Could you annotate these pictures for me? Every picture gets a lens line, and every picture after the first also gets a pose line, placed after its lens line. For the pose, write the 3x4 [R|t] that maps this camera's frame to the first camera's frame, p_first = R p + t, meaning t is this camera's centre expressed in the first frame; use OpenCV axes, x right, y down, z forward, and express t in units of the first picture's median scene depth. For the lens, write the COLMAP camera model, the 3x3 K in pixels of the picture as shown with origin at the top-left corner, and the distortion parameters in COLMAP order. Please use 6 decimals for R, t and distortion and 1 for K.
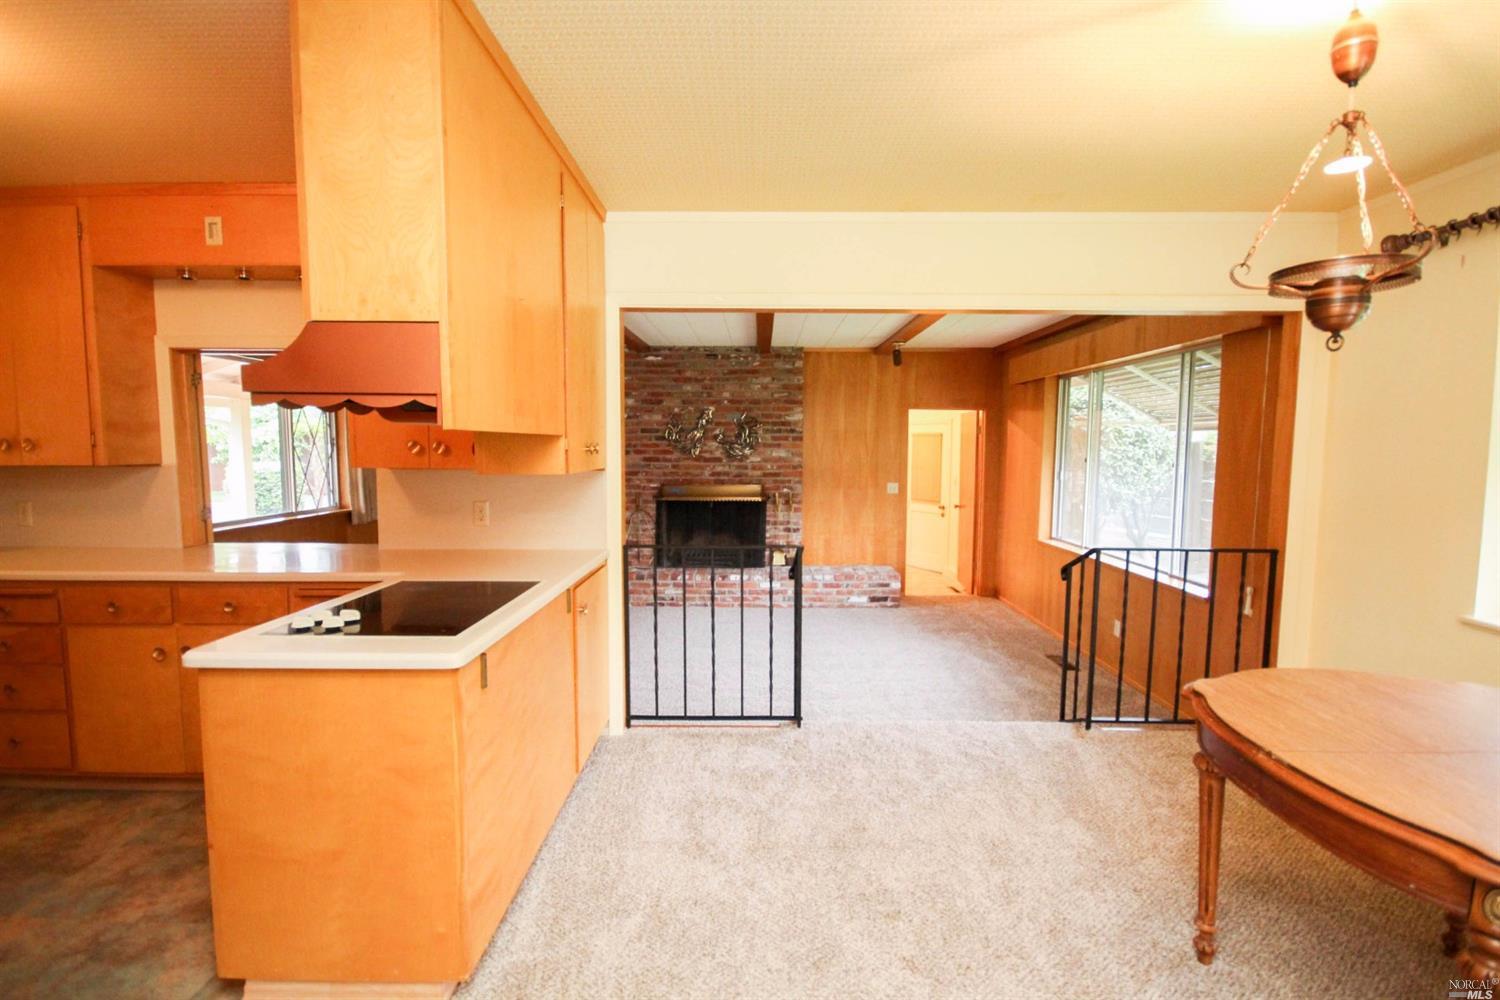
lens RADIAL K [[688.7, 0, 757.0], [0, 688.7, 500.8], [0, 0, 1]] dist [0.001699, -0.001003]
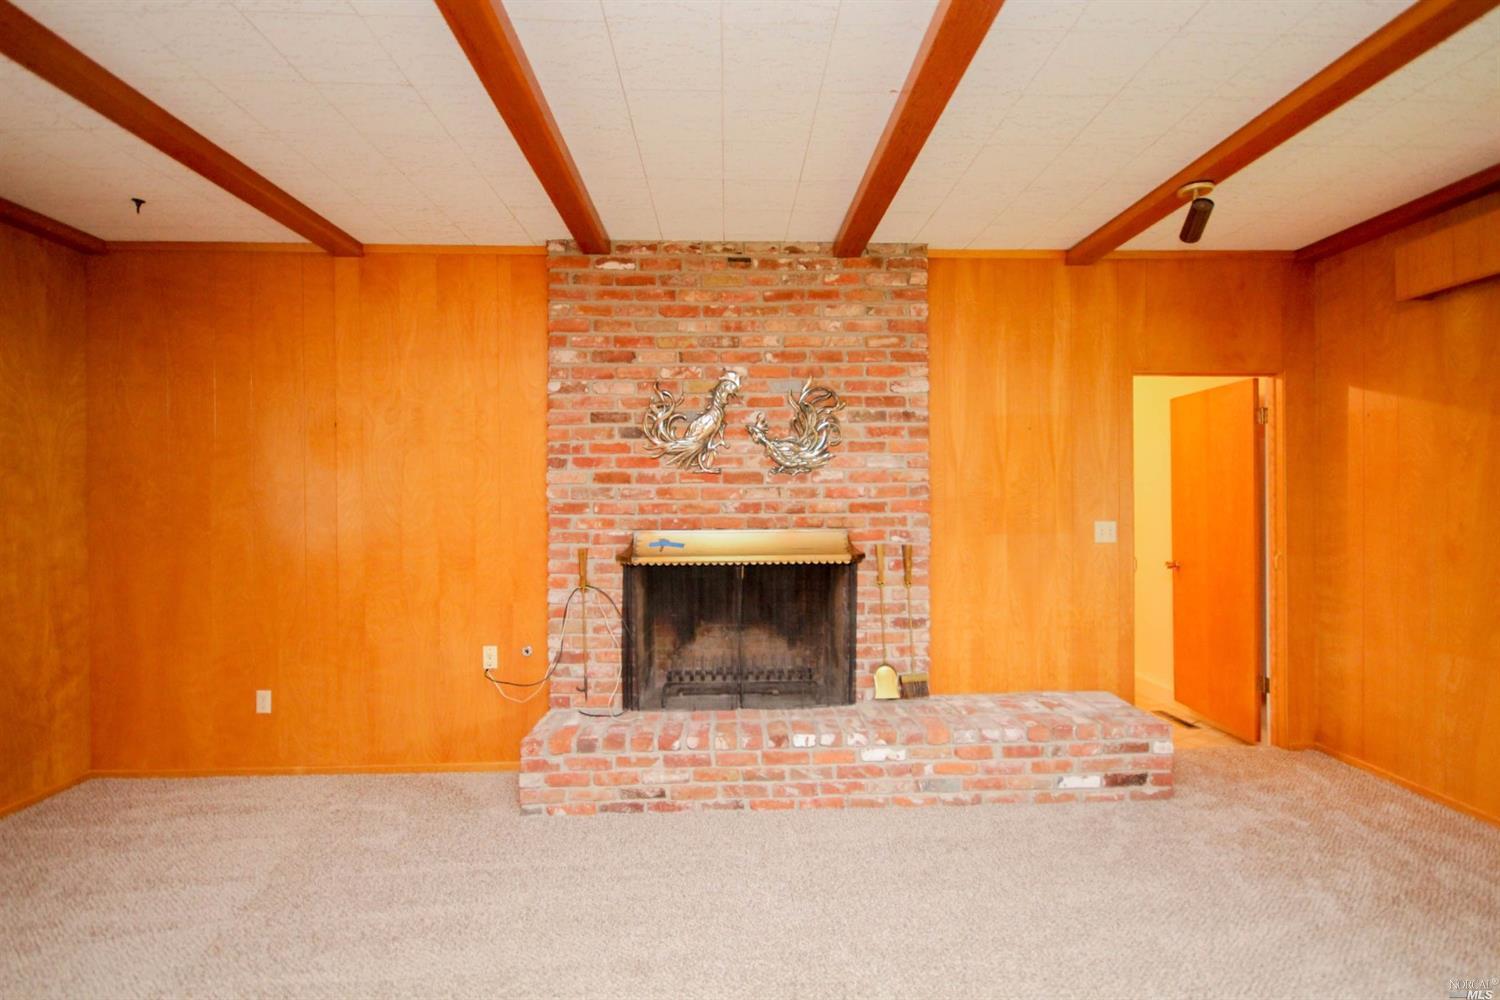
lens RADIAL K [[688.7, 0, 759.1], [0, 688.7, 502.7], [0, 0, 1]] dist [0.001699, -0.001003]
pose [[0.998471, -0.012033, 0.053958, -0.079385], [0.015998, 0.997154, -0.073677, -0.007020], [-0.052918, 0.074428, 0.995821, 0.529296]]
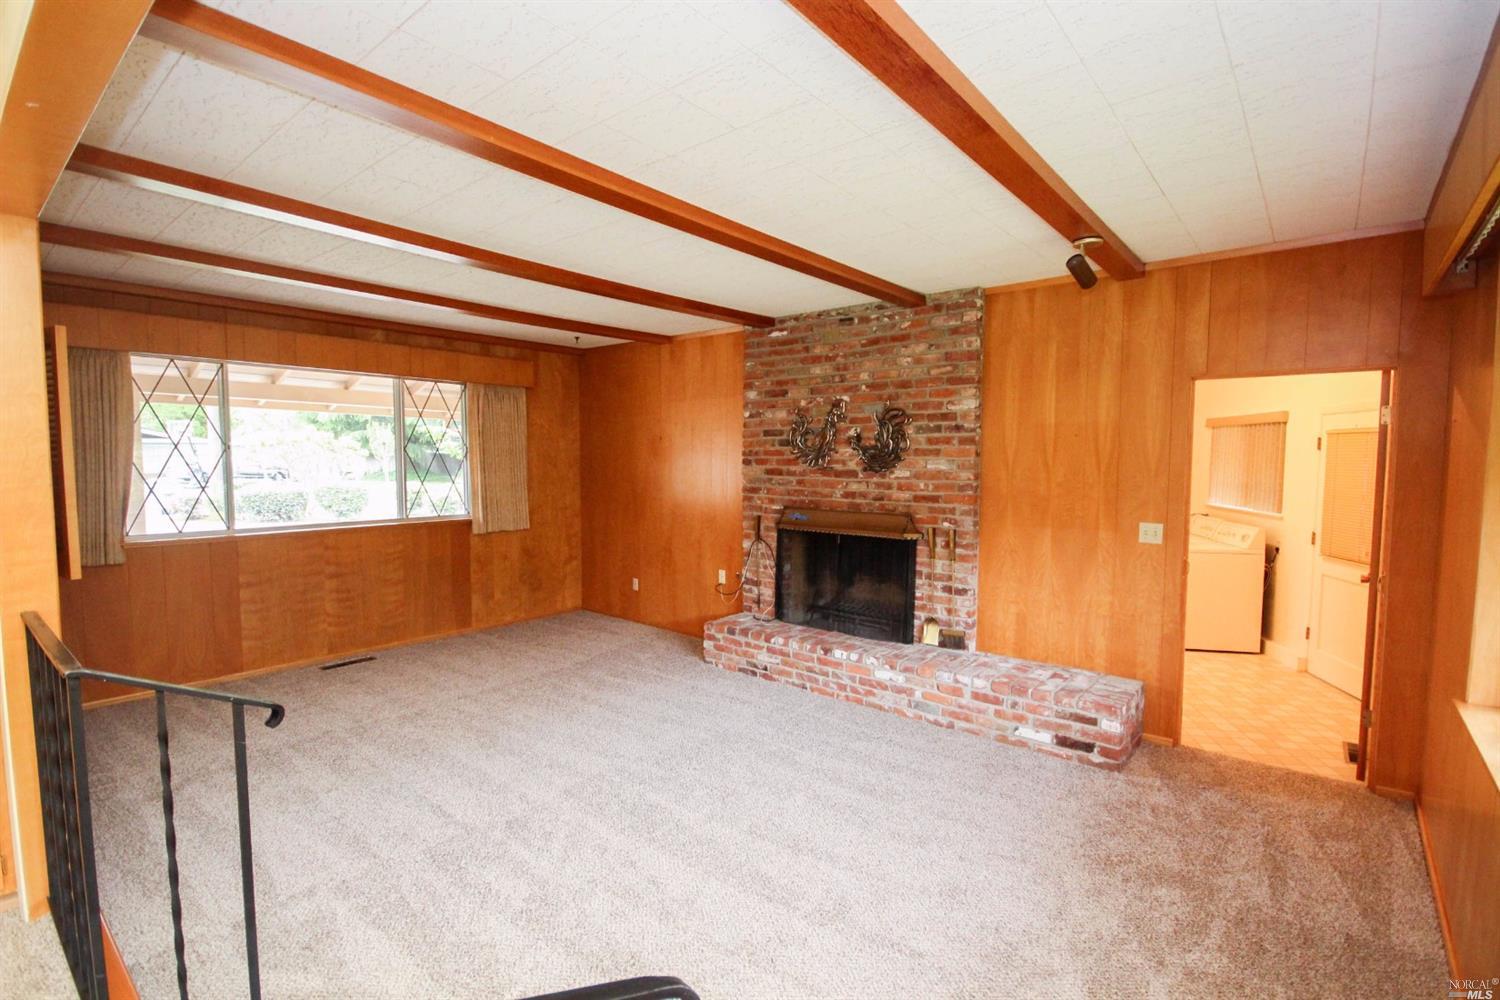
lens RADIAL K [[688.7, 0, 758.9], [0, 688.7, 501.0], [0, 0, 1]] dist [0.001699, -0.001003]
pose [[0.784025, 0.039052, -0.619500, 0.292102], [-0.049701, 0.998764, 0.000059, -0.028456], [0.618737, 0.030744, 0.784997, 0.415676]]
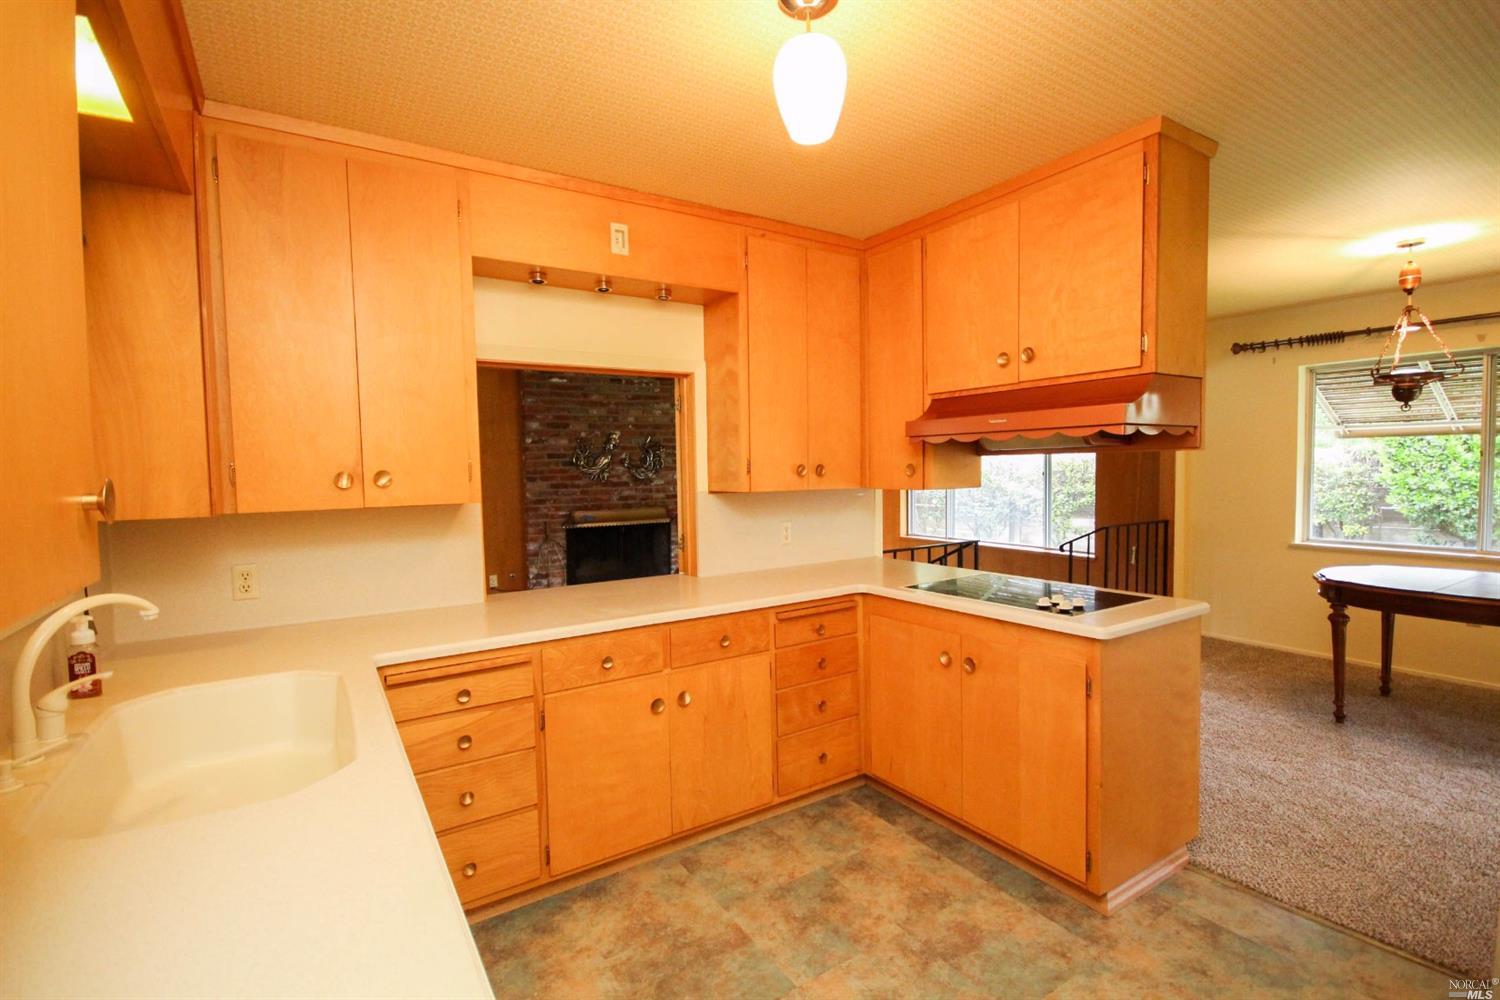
lens RADIAL K [[688.7, 0, 747.1], [0, 688.7, 501.2], [0, 0, 1]] dist [0.001699, -0.001003]
pose [[0.838626, -0.047869, 0.542601, -0.454434], [0.066061, 0.997716, -0.014081, -0.008777], [-0.540688, 0.047653, 0.839873, 0.063344]]
